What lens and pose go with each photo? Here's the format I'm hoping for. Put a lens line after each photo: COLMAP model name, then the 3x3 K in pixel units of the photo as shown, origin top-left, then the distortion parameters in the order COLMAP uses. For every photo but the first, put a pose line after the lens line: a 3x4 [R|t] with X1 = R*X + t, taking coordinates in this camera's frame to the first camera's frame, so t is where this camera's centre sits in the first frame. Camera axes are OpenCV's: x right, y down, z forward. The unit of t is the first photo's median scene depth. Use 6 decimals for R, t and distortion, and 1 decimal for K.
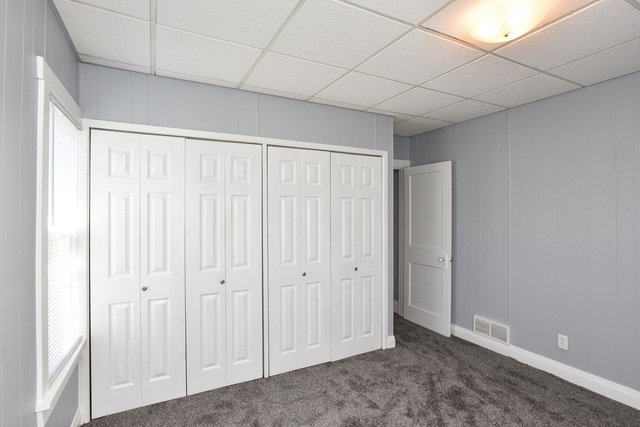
lens RADIAL K [[321.7, 0, 318.9], [0, 321.7, 238.2], [0, 0, 1]] dist [-0.000031, -0.000054]
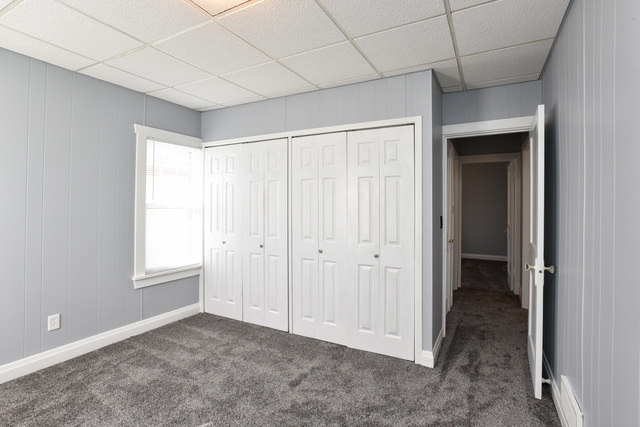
lens RADIAL K [[315.7, 0, 323.2], [0, 315.7, 210.8], [0, 0, 1]] dist [-0.020589, 0.000189]
pose [[0.573788, 0.039160, -0.818067, 0.835203], [-0.055362, 0.998426, 0.008963, -0.033105], [0.817130, 0.040146, 0.575053, 0.418802]]
